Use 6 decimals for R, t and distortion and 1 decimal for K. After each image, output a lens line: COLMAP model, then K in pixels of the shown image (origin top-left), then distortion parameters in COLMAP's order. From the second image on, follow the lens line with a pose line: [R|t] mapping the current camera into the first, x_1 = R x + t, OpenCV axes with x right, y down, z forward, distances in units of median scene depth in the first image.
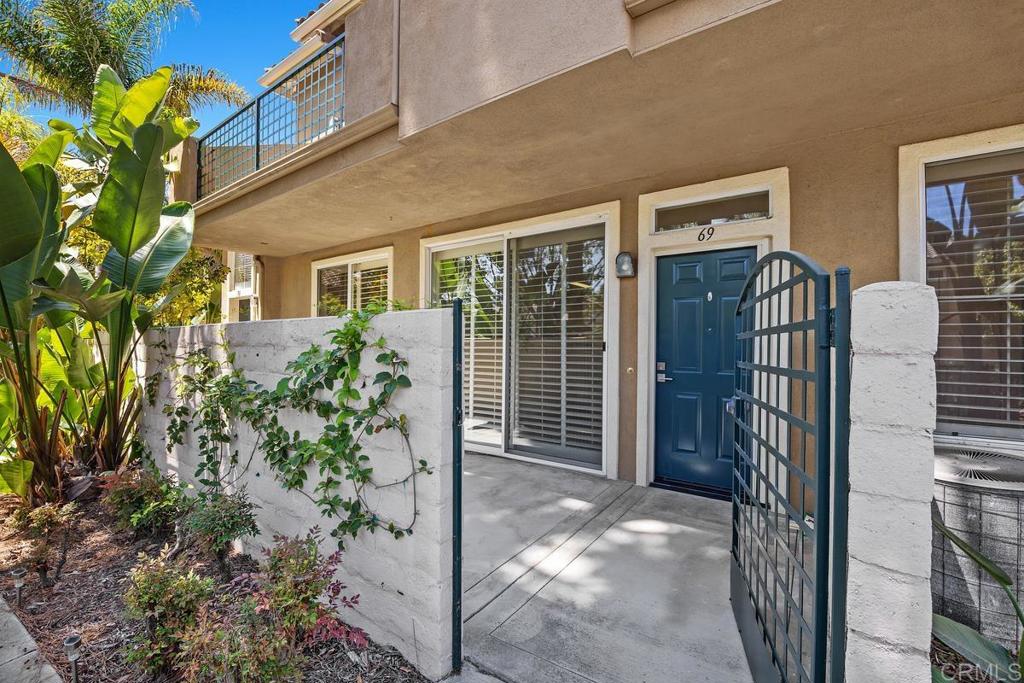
lens RADIAL K [[454.8, 0, 510.2], [0, 454.8, 343.0], [0, 0, 1]] dist [-0.010133, 0.002380]
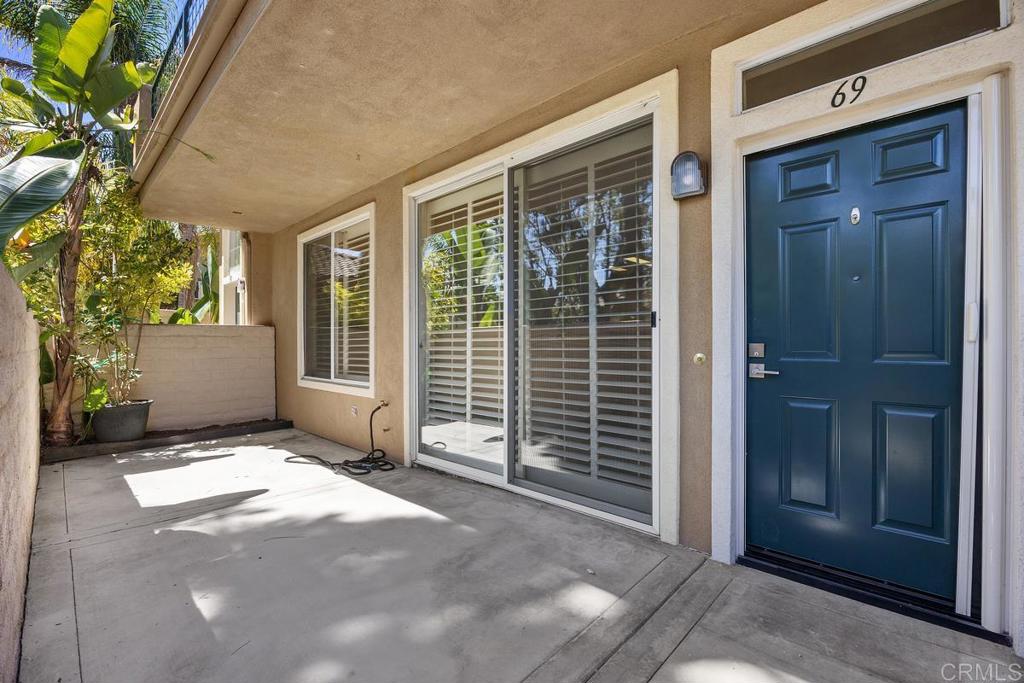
lens RADIAL K [[454.8, 0, 510.2], [0, 454.8, 344.5], [0, 0, 1]] dist [-0.010133, 0.002380]
pose [[0.988292, -0.011678, -0.152127, 0.111791], [0.012503, 0.999912, 0.004466, 0.036322], [0.152062, -0.006316, 0.988351, 0.383855]]
